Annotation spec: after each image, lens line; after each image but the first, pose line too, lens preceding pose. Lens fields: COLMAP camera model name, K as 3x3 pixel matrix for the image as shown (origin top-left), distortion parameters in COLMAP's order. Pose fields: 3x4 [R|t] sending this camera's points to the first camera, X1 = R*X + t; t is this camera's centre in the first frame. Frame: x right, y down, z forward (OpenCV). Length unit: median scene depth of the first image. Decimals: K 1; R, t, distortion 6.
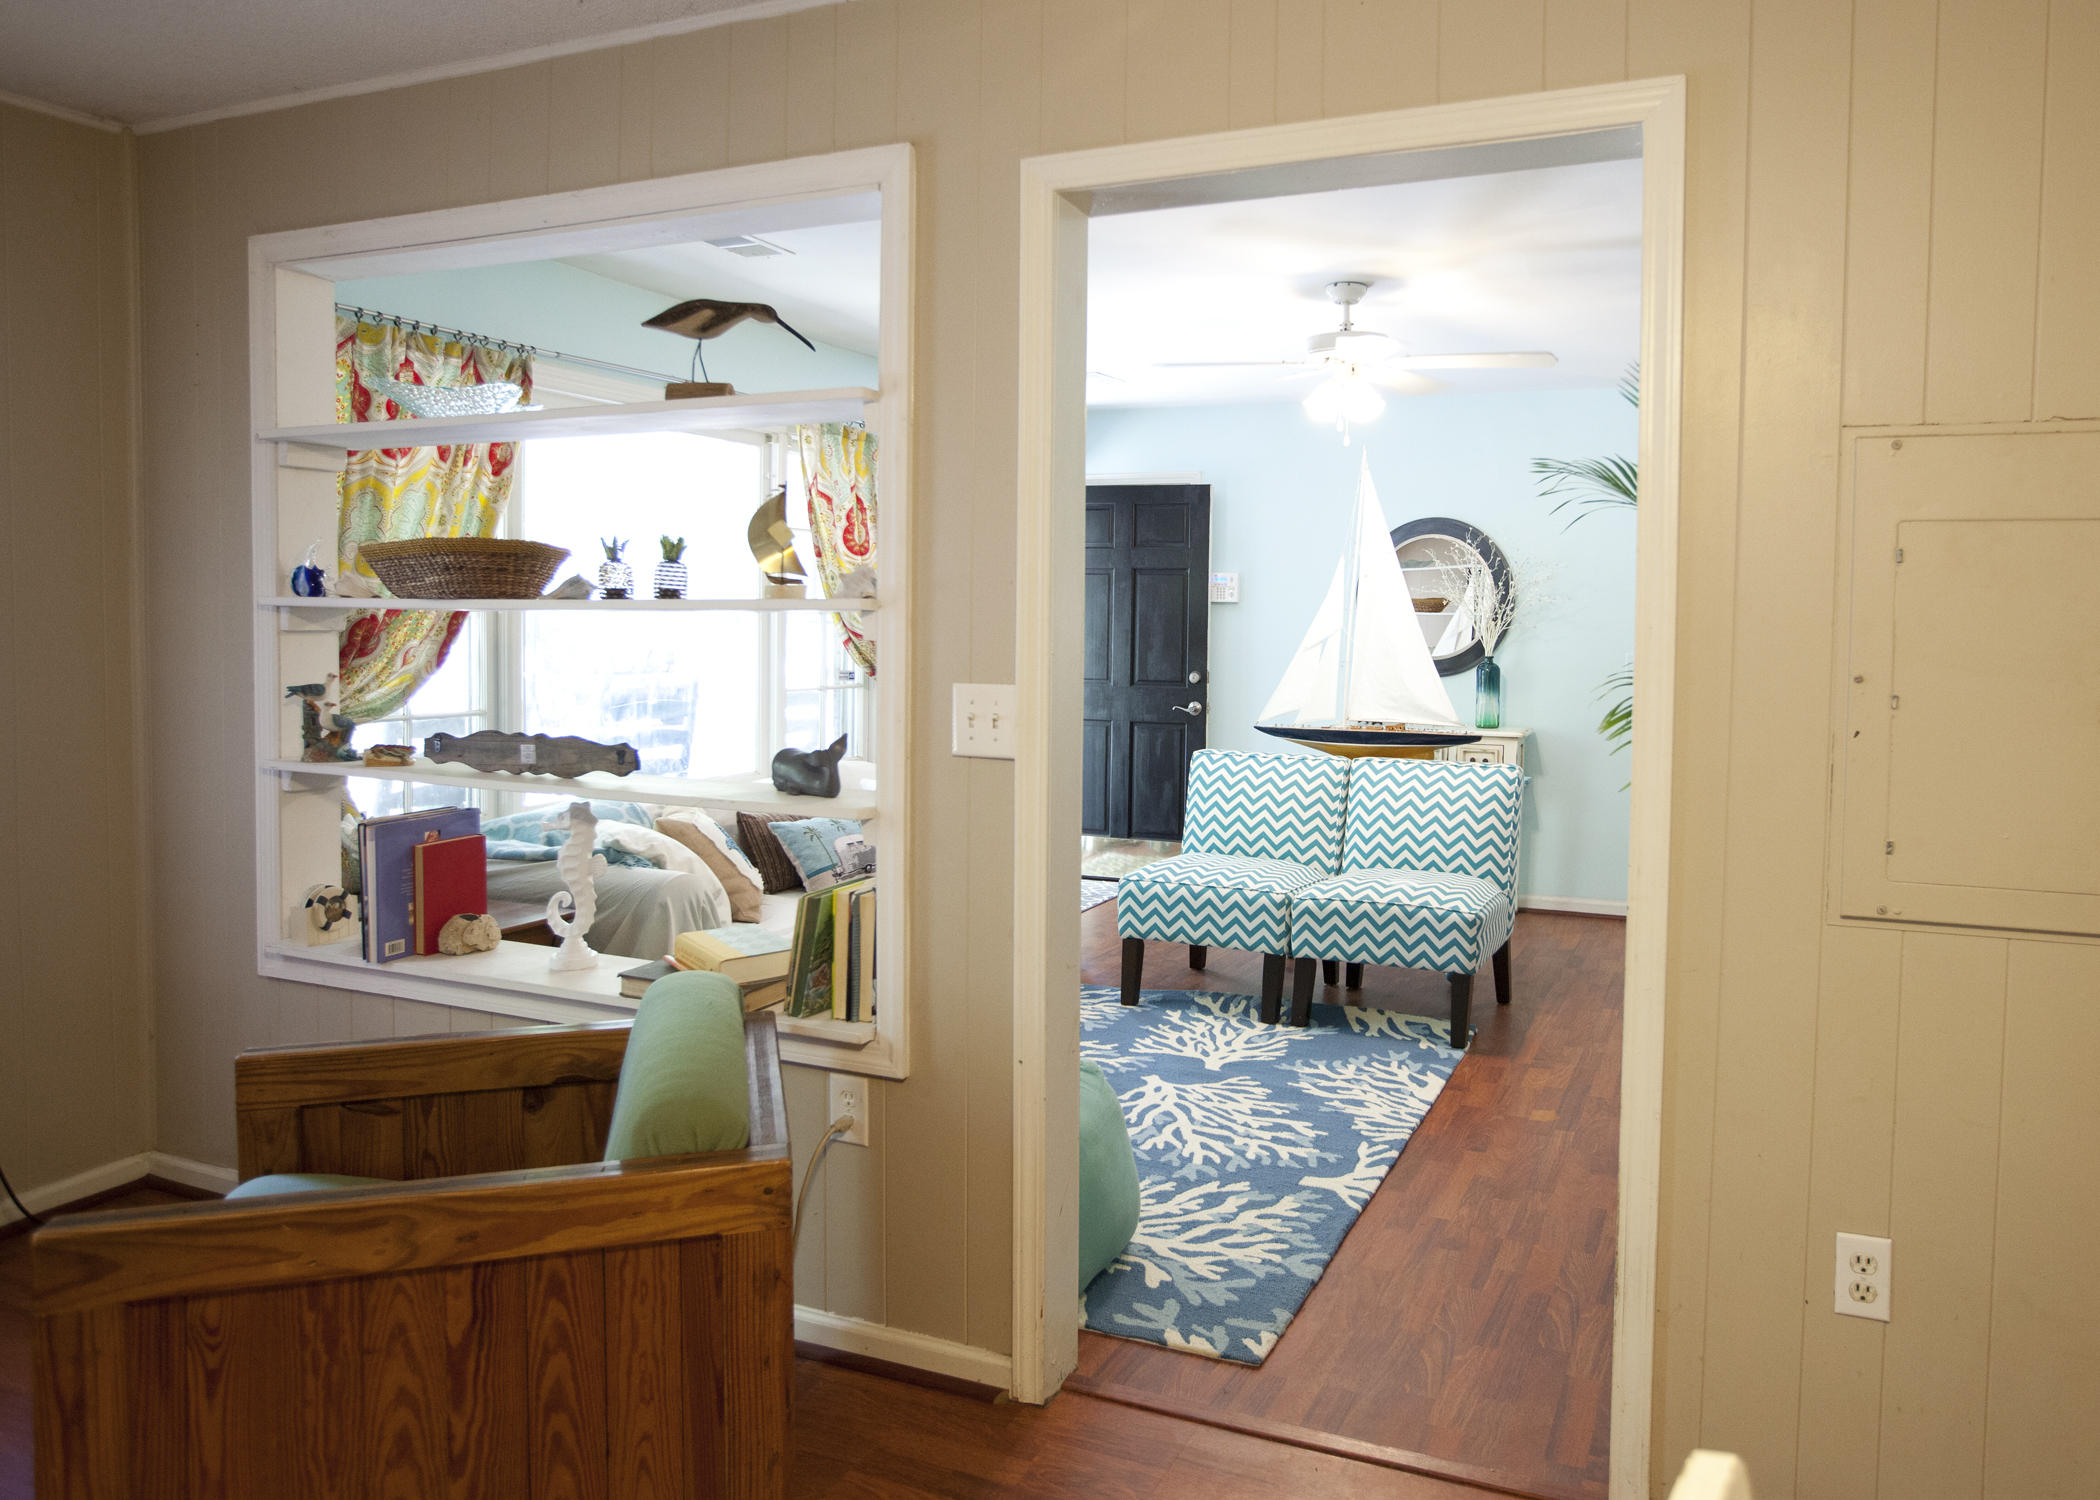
lens RADIAL K [[1581.2, 0, 1056.6], [0, 1581.2, 732.7], [0, 0, 1]] dist [-0.030347, 0.000904]
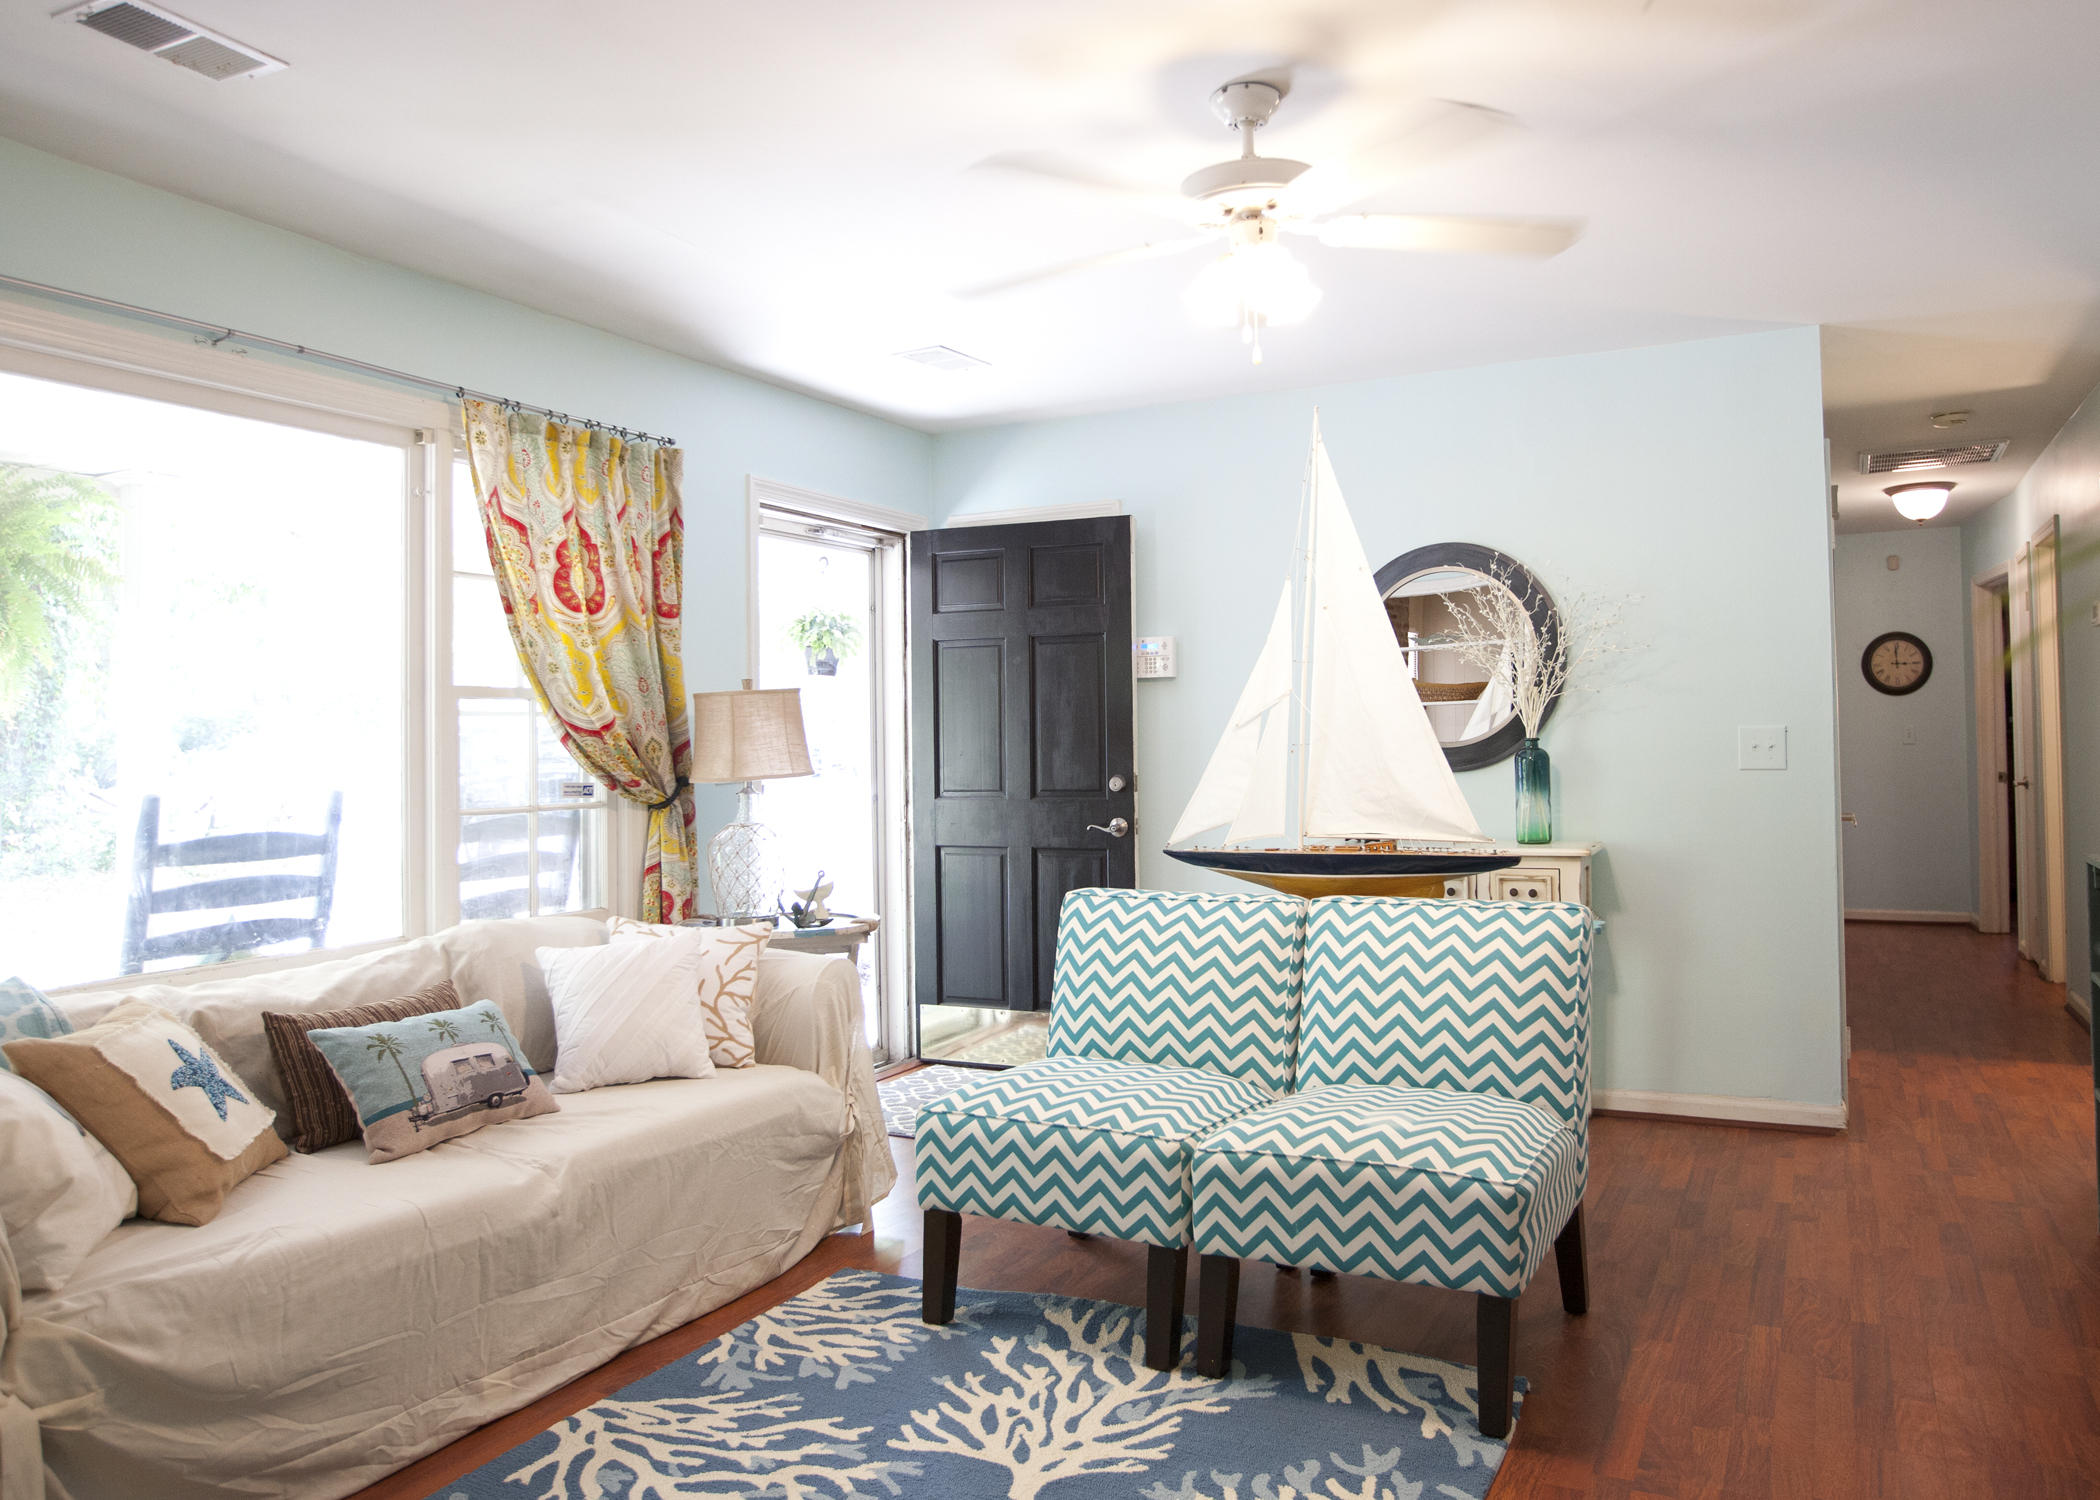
lens RADIAL K [[1503.6, 0, 1048.3], [0, 1503.6, 764.1], [0, 0, 1]] dist [-0.026889, 0.005820]
pose [[0.998113, -0.027273, -0.055006, 0.129014], [0.023621, 0.997541, -0.065978, 0.000252], [0.056670, 0.064554, 0.996304, 0.439830]]
